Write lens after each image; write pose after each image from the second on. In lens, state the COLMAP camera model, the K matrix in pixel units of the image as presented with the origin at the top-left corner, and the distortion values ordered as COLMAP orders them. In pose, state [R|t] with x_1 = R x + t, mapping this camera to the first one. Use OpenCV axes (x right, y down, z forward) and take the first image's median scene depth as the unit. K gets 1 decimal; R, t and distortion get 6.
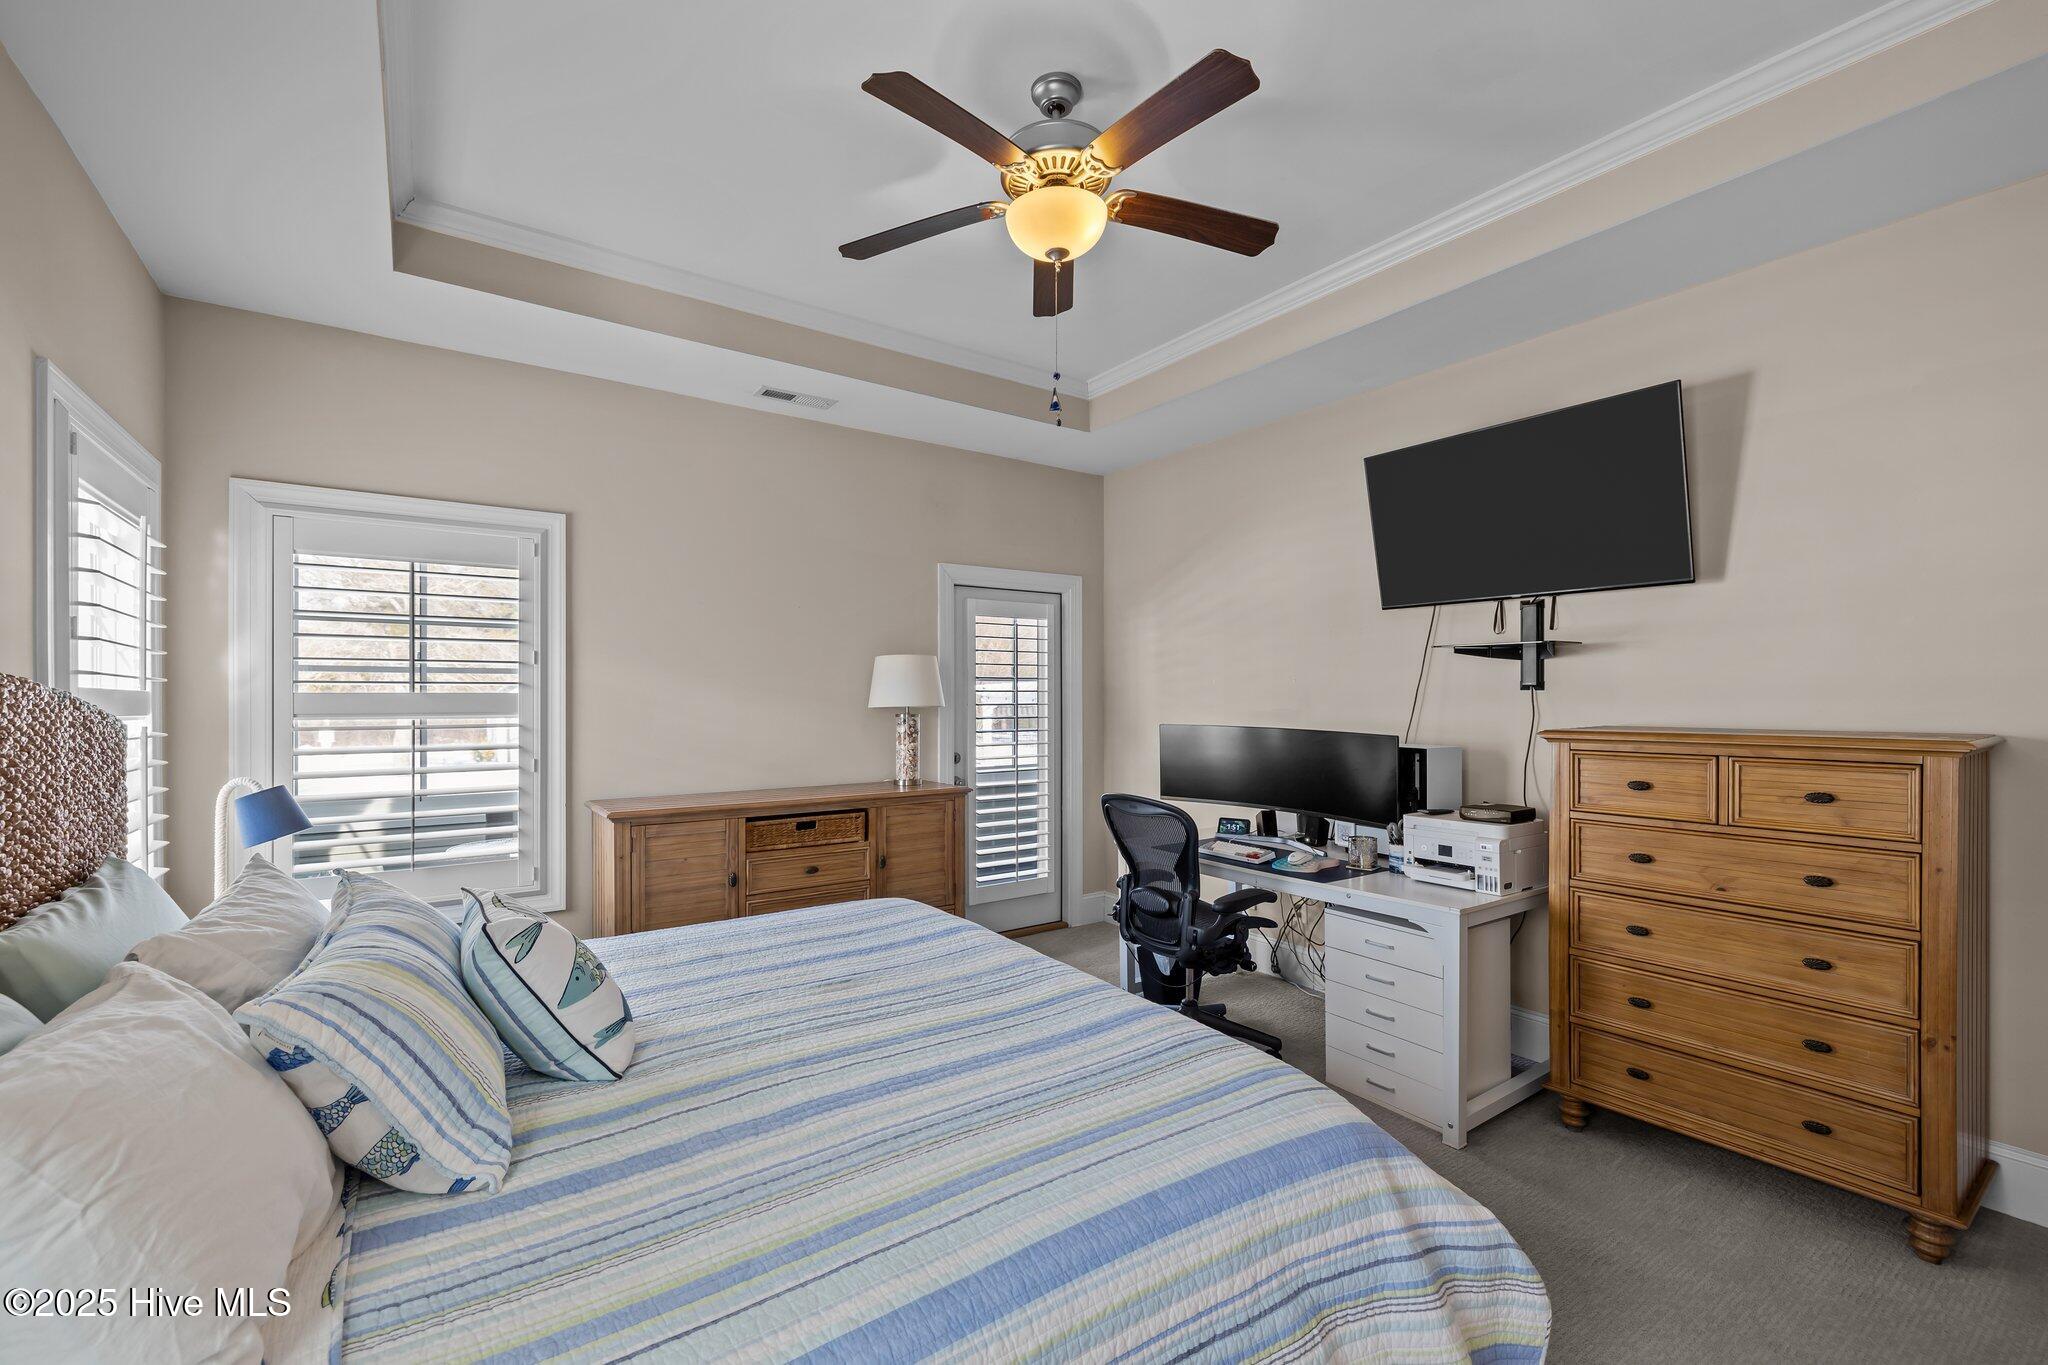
lens RADIAL K [[865.5, 0, 1024.0], [0, 865.5, 682.5], [0, 0, 1]] dist [0.000415, -0.000029]
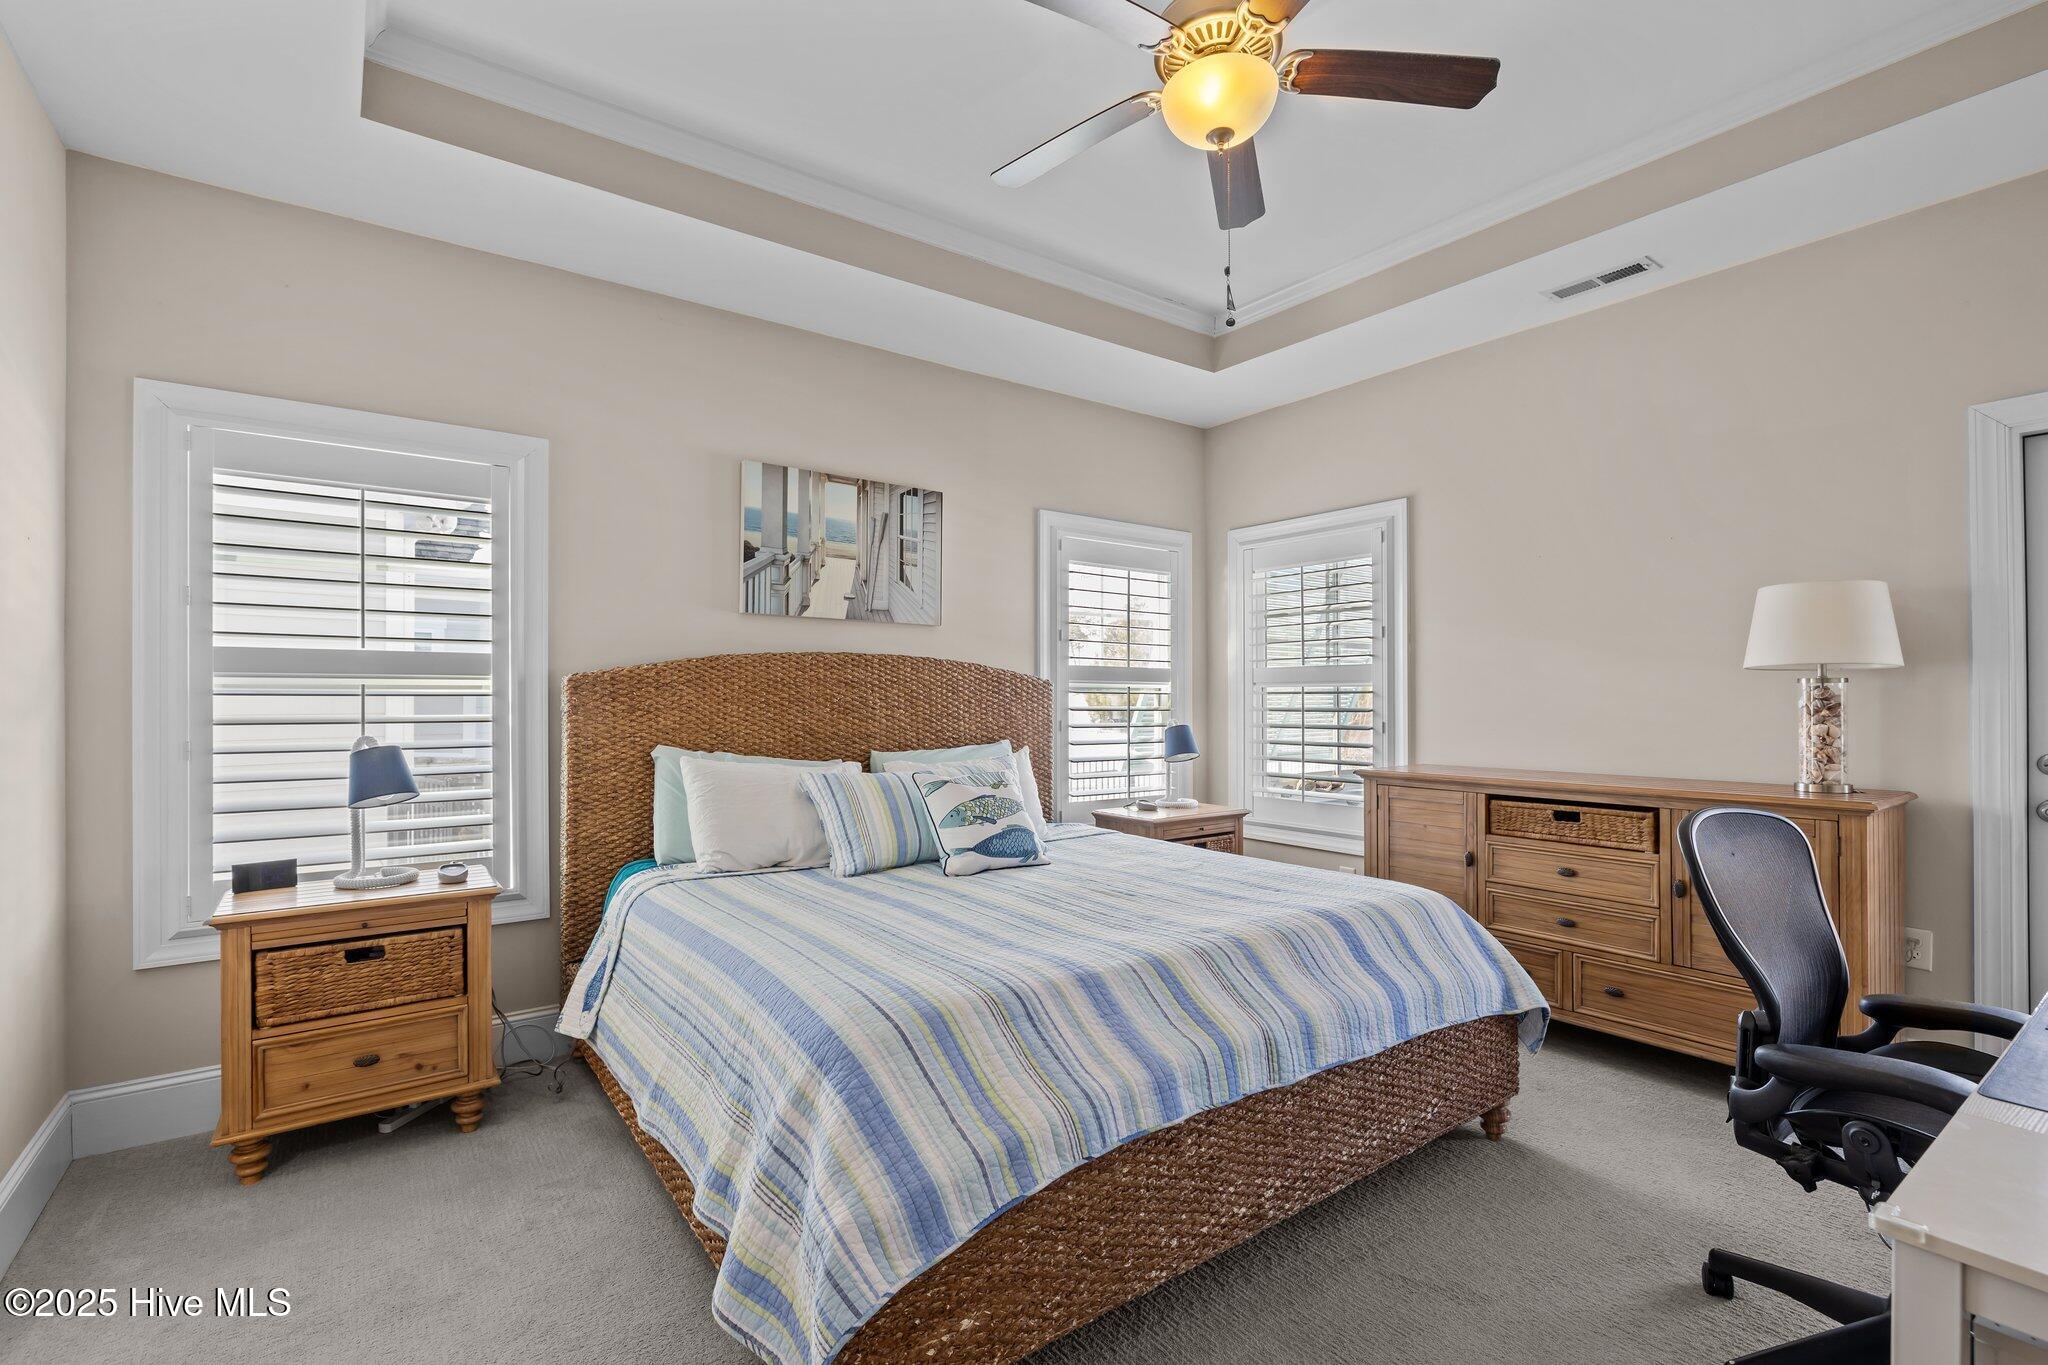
lens RADIAL K [[939.0, 0, 1015.0], [0, 939.0, 686.6], [0, 0, 1]] dist [-0.003949, -0.000515]
pose [[0.021461, -0.005660, -0.999754, 0.656976], [0.027865, 0.999599, -0.005061, 0.035693], [0.999381, -0.027749, 0.021610, 0.497716]]
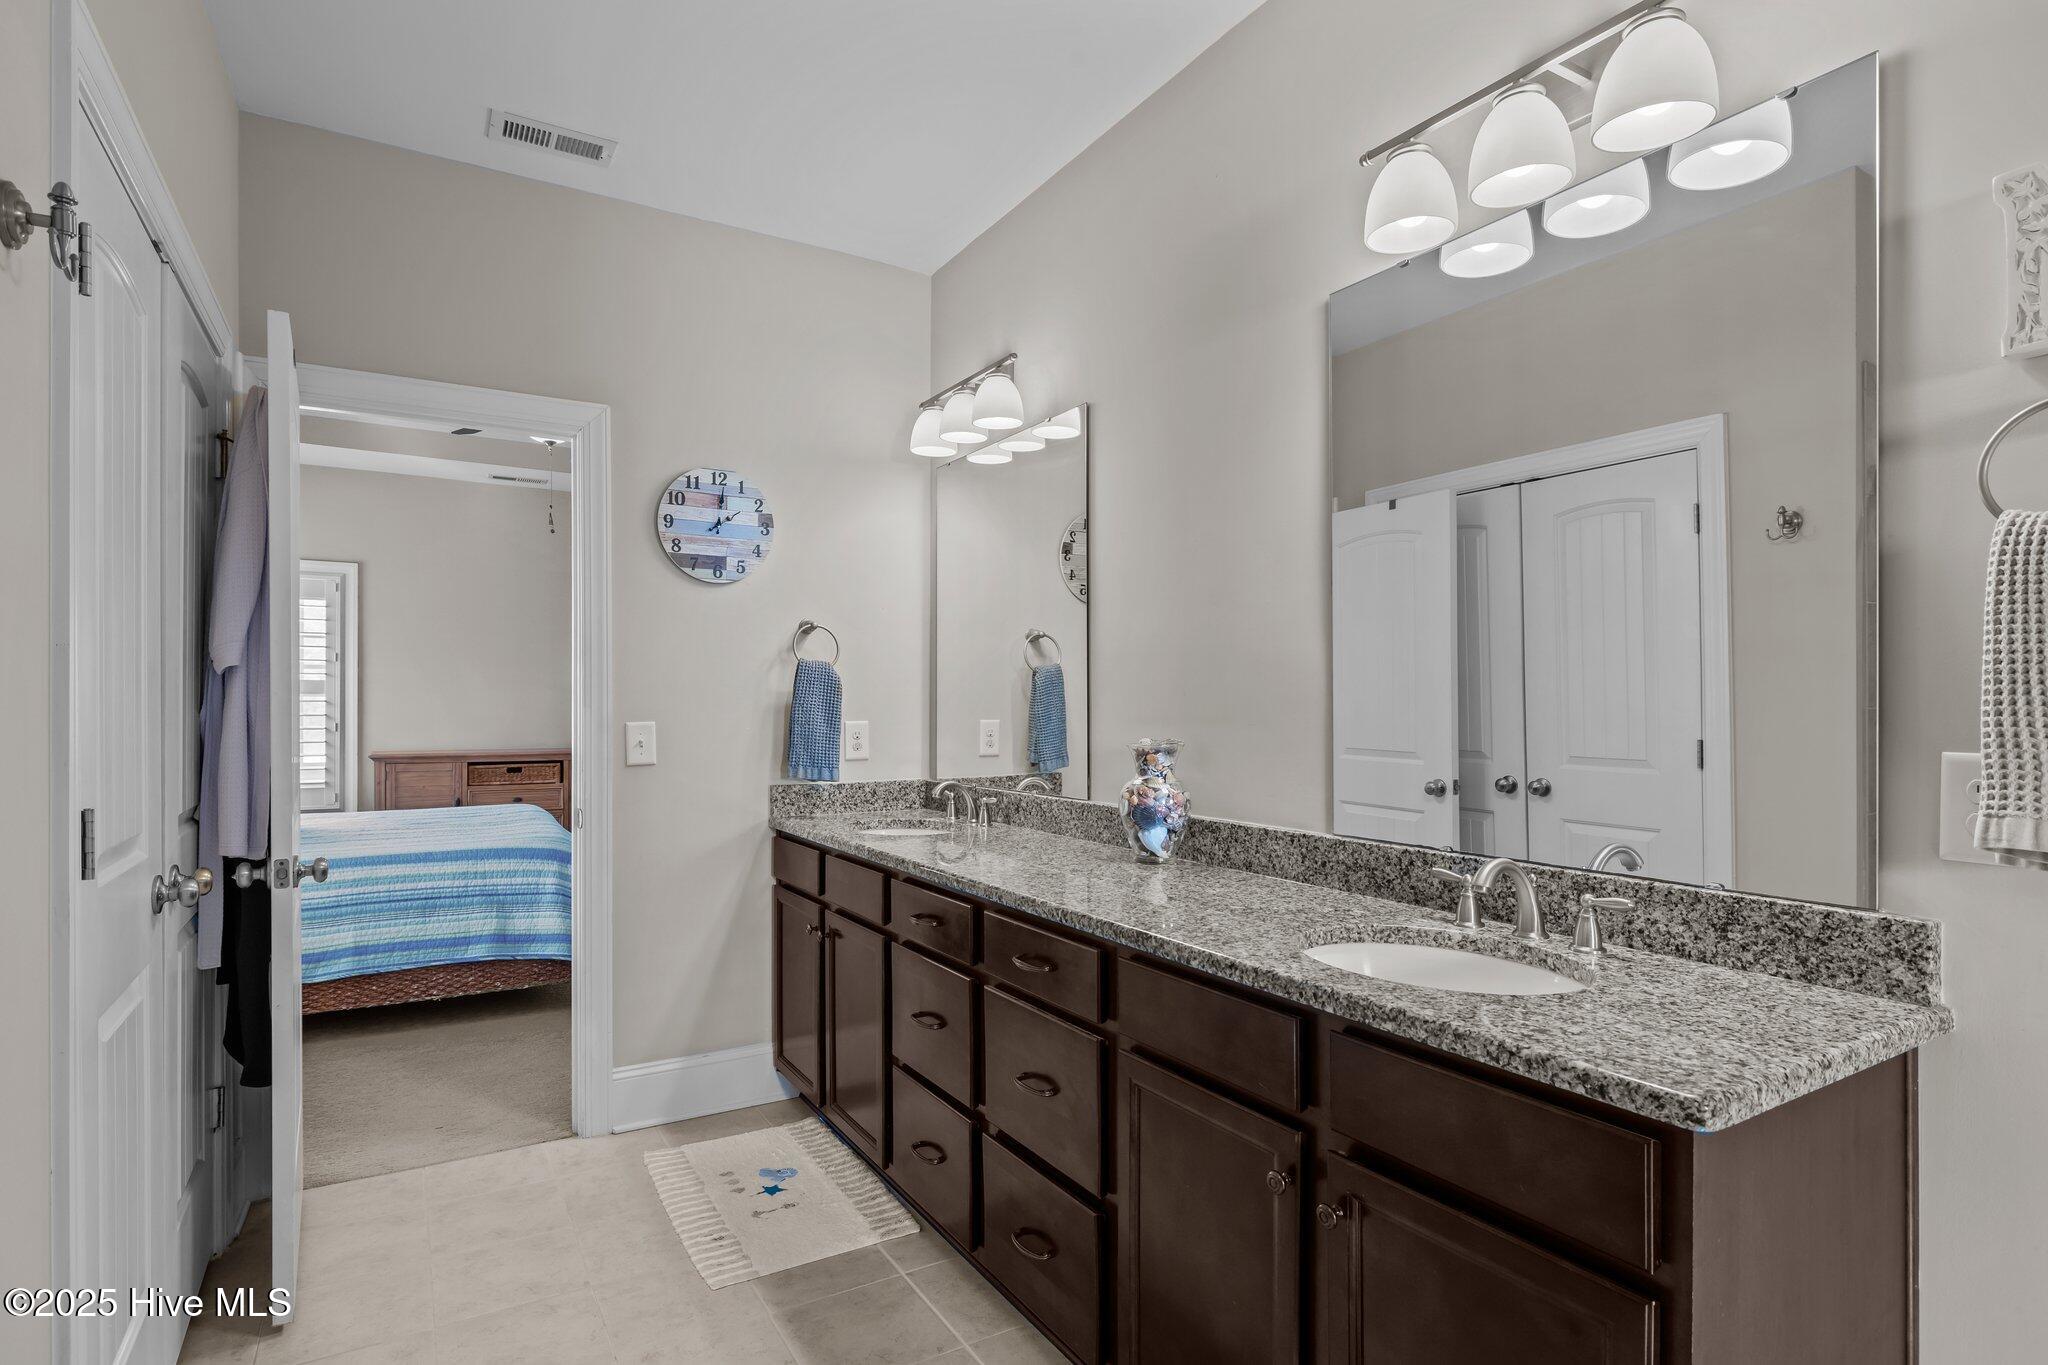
lens RADIAL K [[1023.0, 0, 1014.5], [0, 1023.0, 692.2], [0, 0, 1]] dist [-0.005791, 0.000329]
pose [[0.997409, 0.000500, -0.071944, 0.779640], [0.000026, 0.999973, 0.007307, 0.019592], [0.071946, -0.007290, 0.997382, -0.734415]]
